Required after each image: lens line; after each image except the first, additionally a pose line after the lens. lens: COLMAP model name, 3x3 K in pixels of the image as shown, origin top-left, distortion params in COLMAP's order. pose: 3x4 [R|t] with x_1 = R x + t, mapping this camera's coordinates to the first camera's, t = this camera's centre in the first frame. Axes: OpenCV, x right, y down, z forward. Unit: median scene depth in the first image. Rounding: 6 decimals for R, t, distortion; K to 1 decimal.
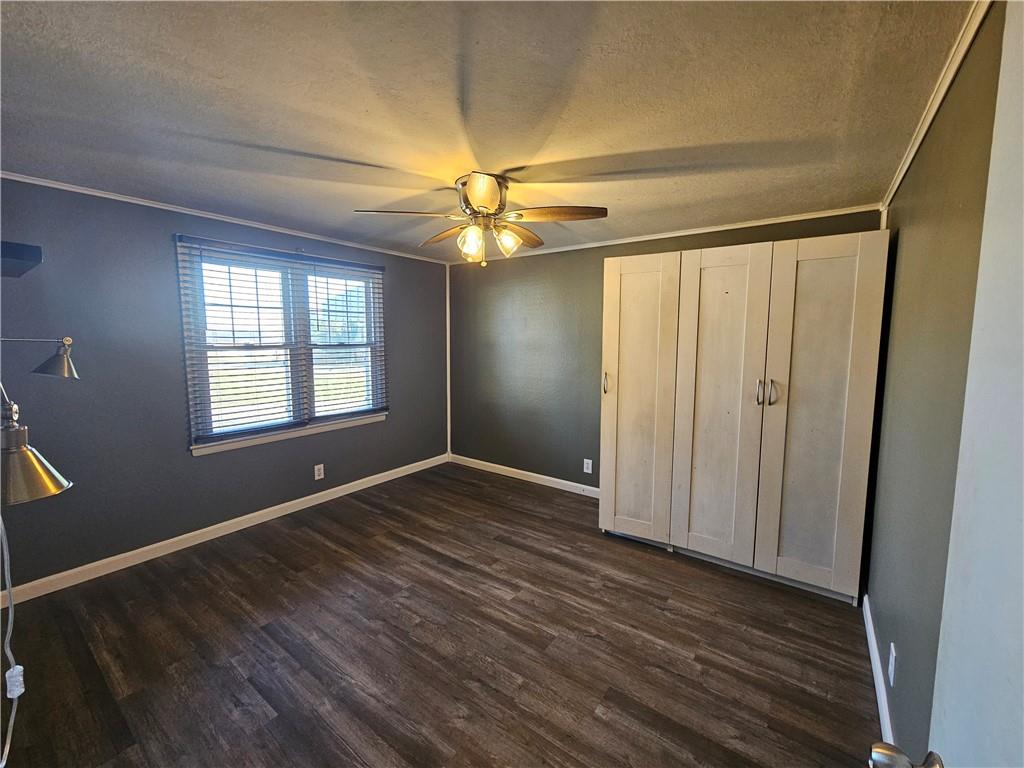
lens RADIAL K [[420.0, 0, 509.0], [0, 420.0, 384.2], [0, 0, 1]] dist [0.000417, 0.000243]
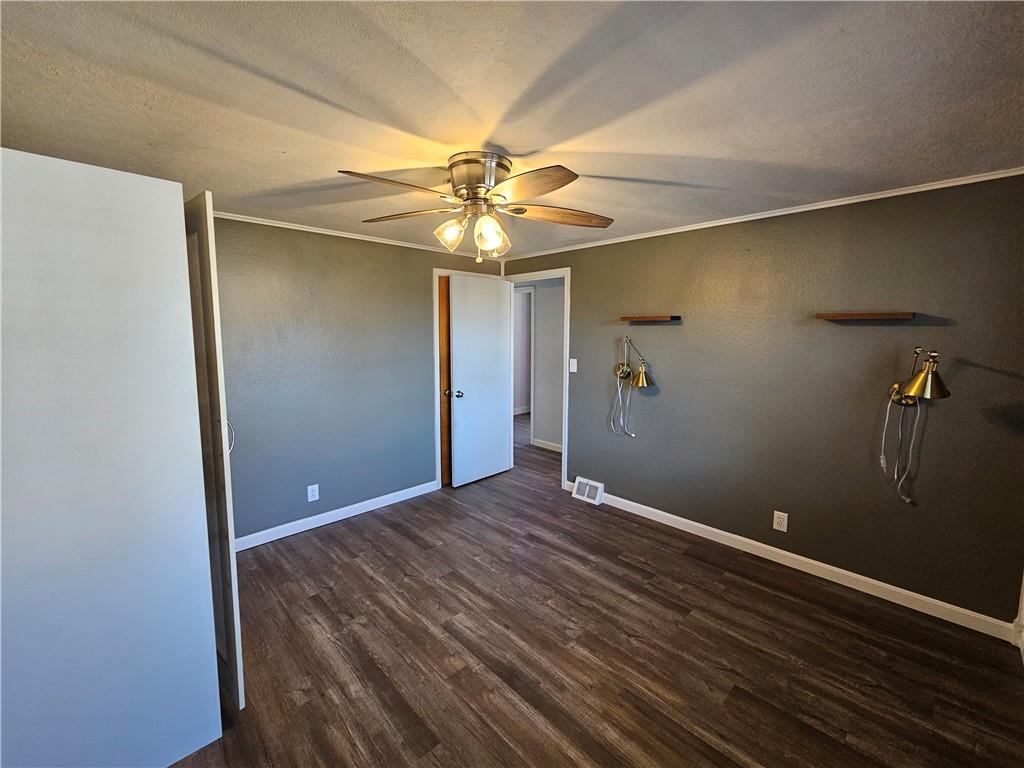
lens RADIAL K [[420.0, 0, 512.2], [0, 420.0, 378.8], [0, 0, 1]] dist [0.000417, 0.000243]
pose [[-0.987892, -0.027980, 0.152598, -0.247645], [0.007461, 0.973896, 0.226873, -0.236123], [-0.154963, 0.225265, -0.961895, 1.770405]]
